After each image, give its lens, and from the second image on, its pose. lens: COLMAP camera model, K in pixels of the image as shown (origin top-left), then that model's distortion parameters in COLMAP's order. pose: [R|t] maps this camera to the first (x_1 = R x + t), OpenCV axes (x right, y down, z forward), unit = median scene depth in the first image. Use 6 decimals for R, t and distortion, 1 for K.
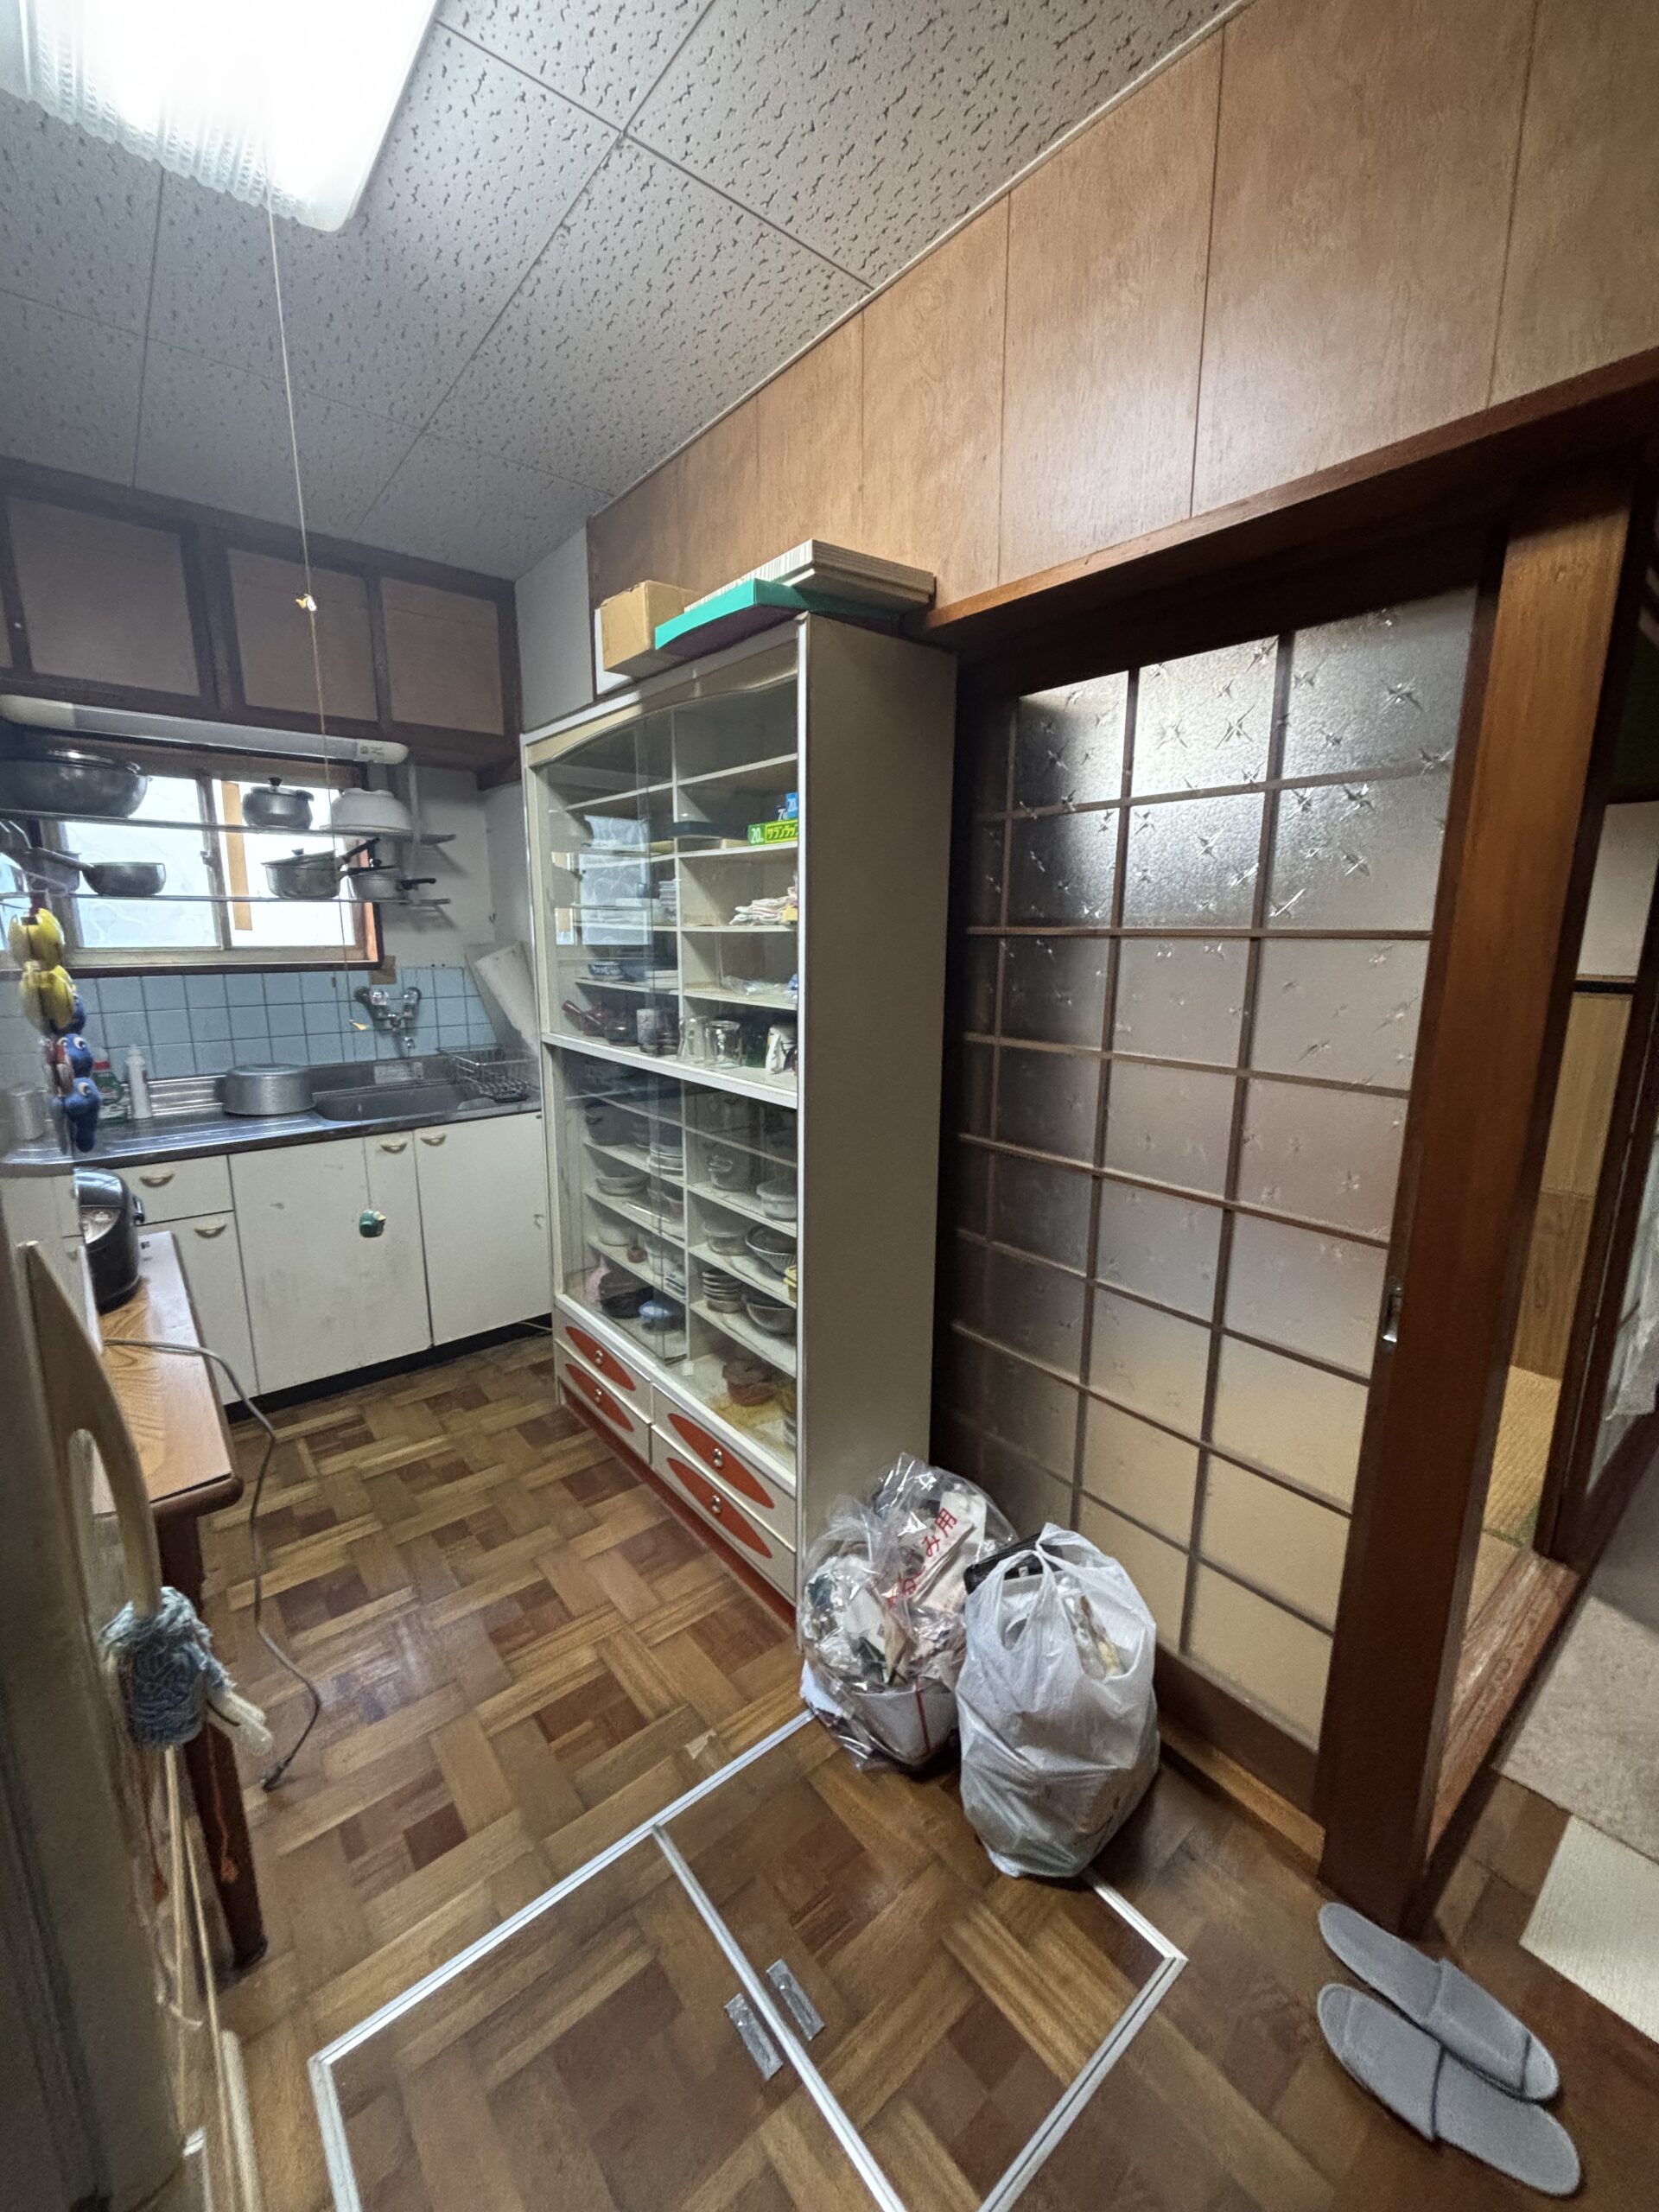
lens RADIAL K [[884.5, 0, 832.1], [0, 884.5, 1097.6], [0, 0, 1]] dist [0.000541, -0.000046]
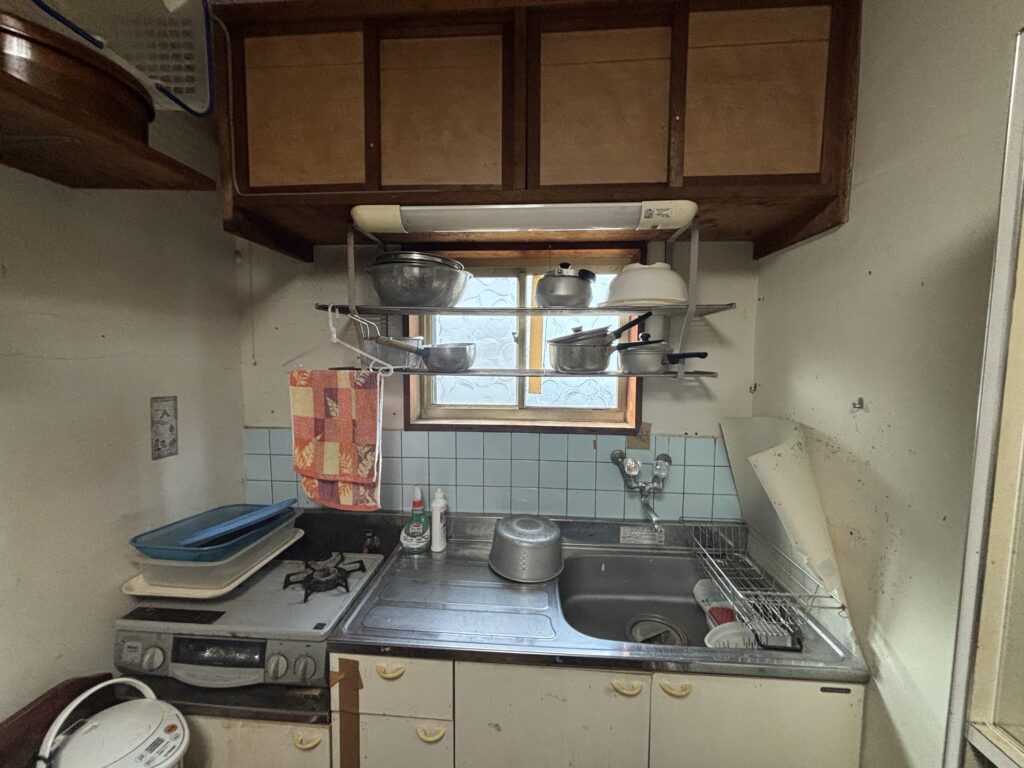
lens RADIAL K [[409.5, 0, 503.5], [0, 409.5, 381.9], [0, 0, 1]] dist [0.000541, -0.000046]
pose [[0.710531, 0.050721, -0.701836, -0.320441], [-0.140921, 0.987450, -0.071306, -0.169165], [0.689411, 0.149568, 0.708761, 0.604473]]
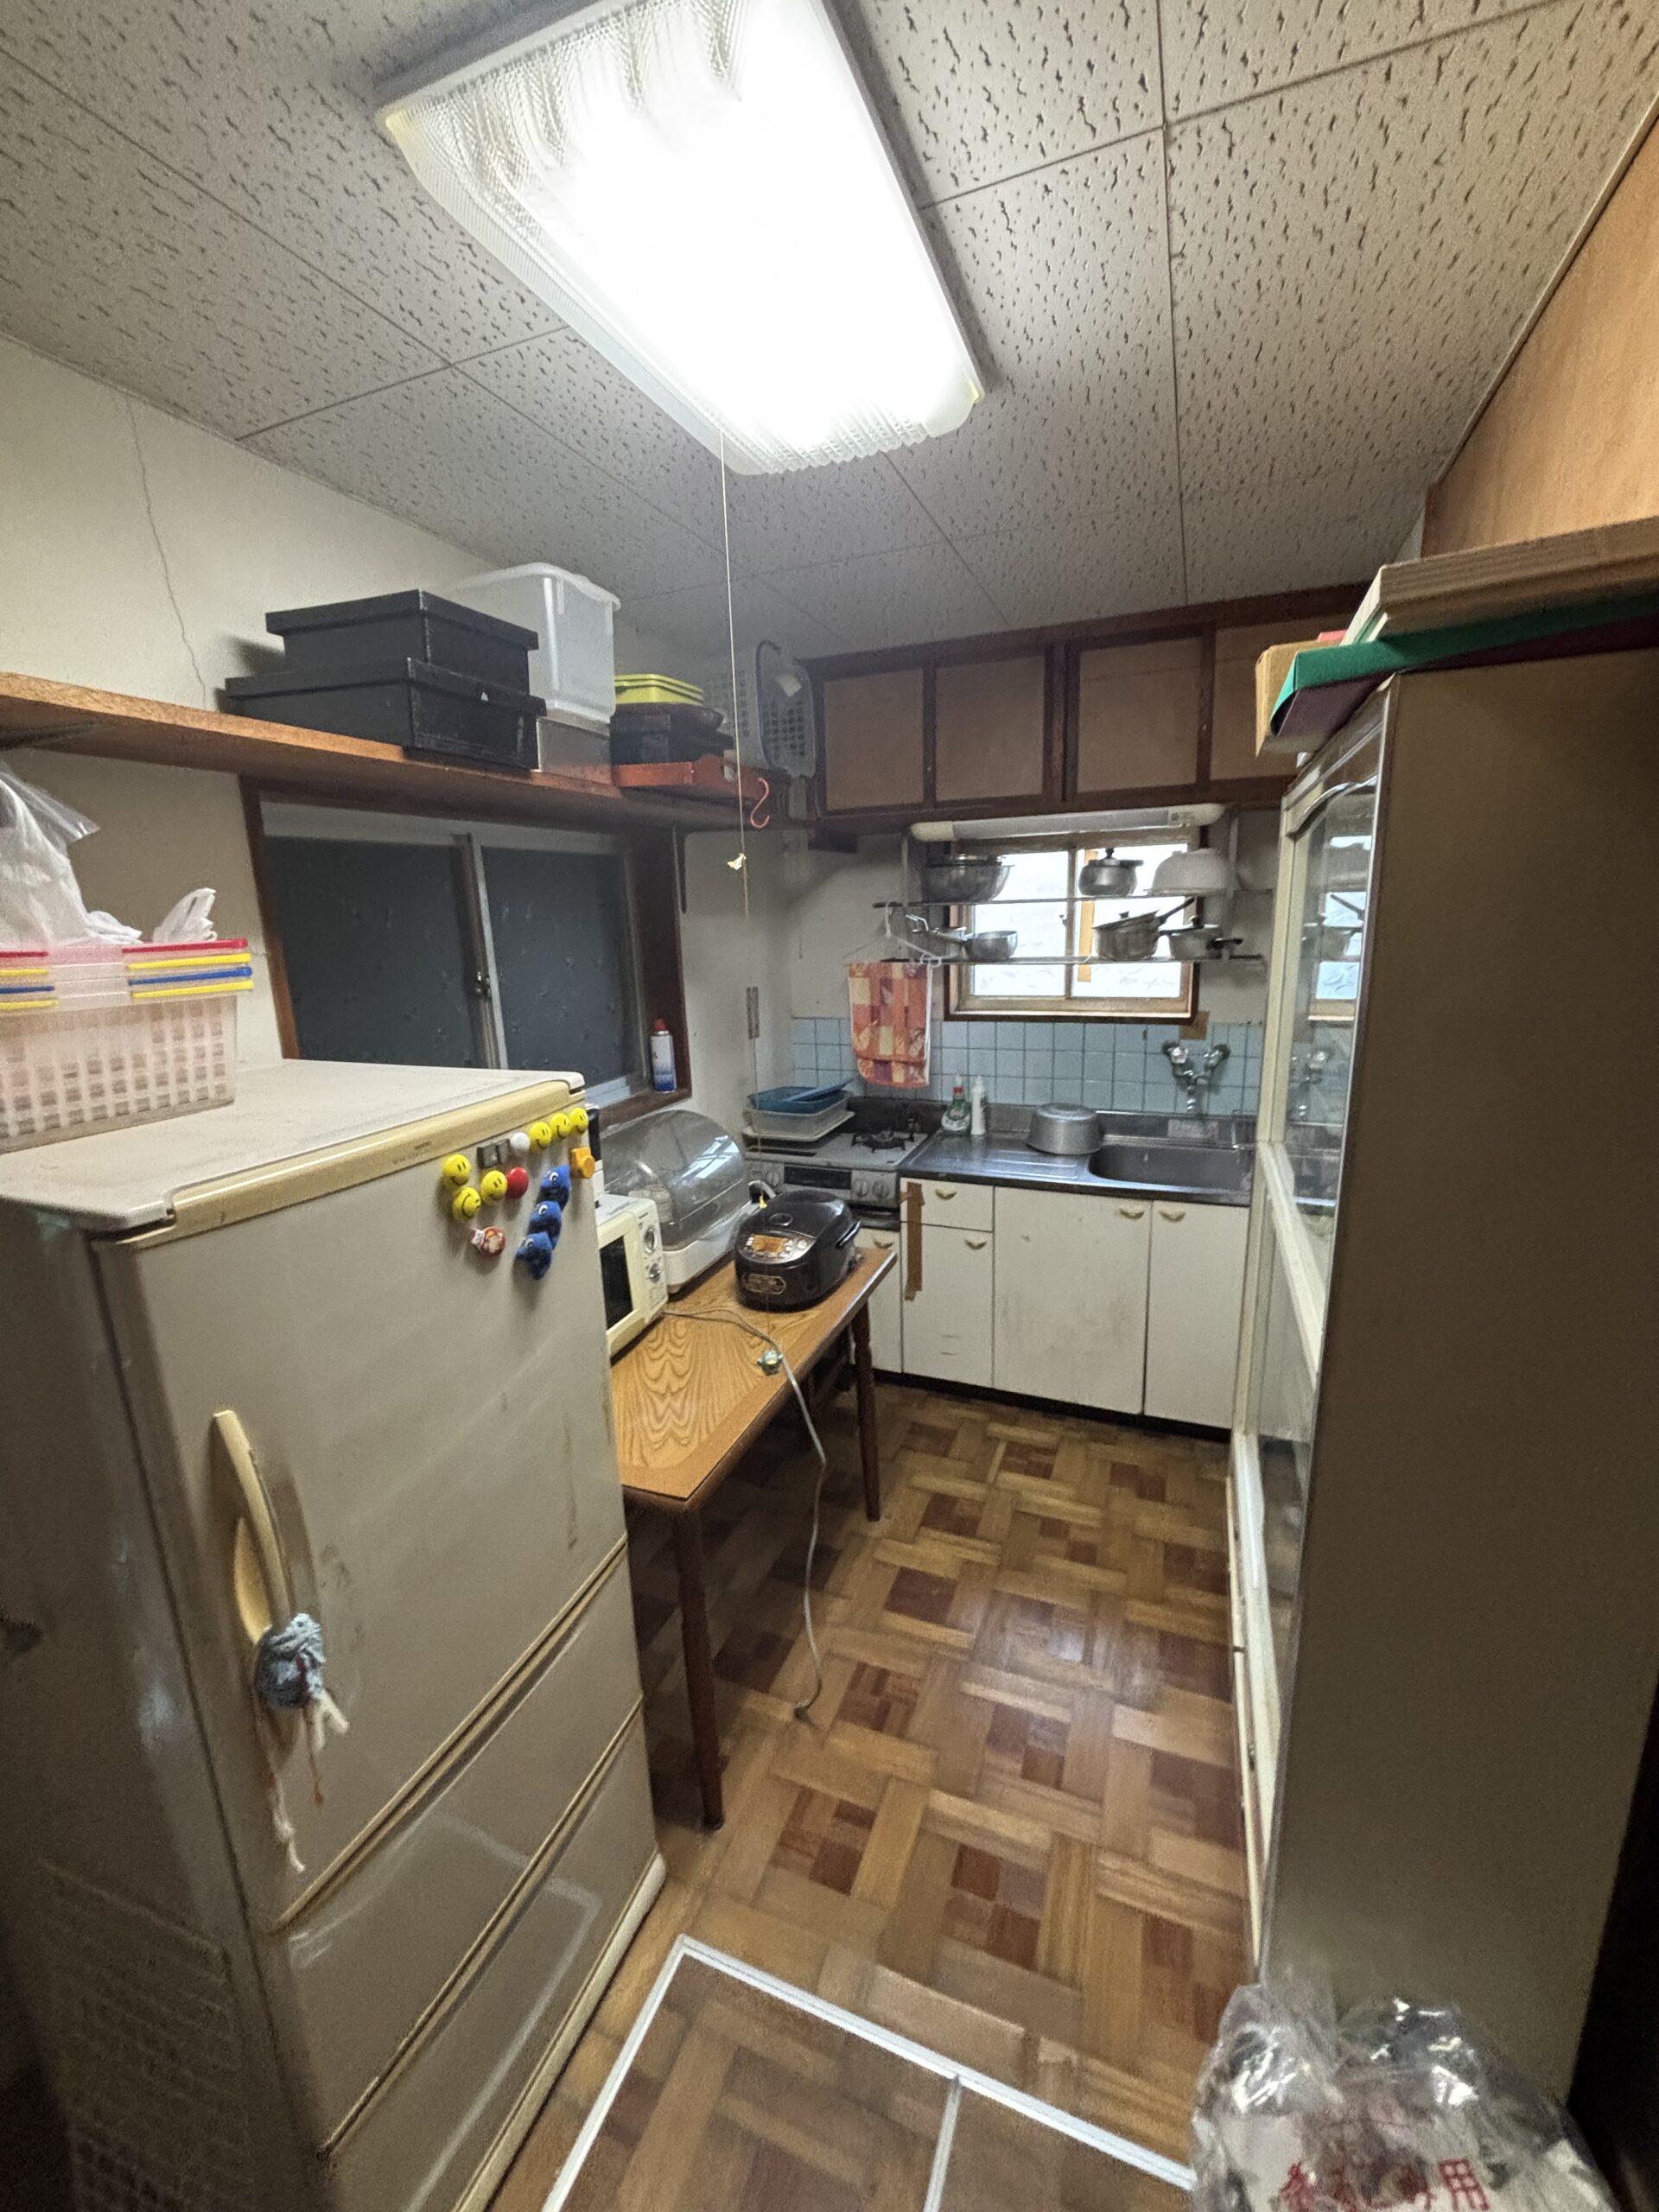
lens RADIAL K [[884.5, 0, 819.8], [0, 884.5, 1100.5], [0, 0, 1]] dist [0.000541, -0.000046]
pose [[0.473024, 0.169859, -0.864521, 0.181695], [-0.138170, 0.983400, 0.117616, -0.135900], [0.870148, 0.063816, 0.488641, 0.182741]]
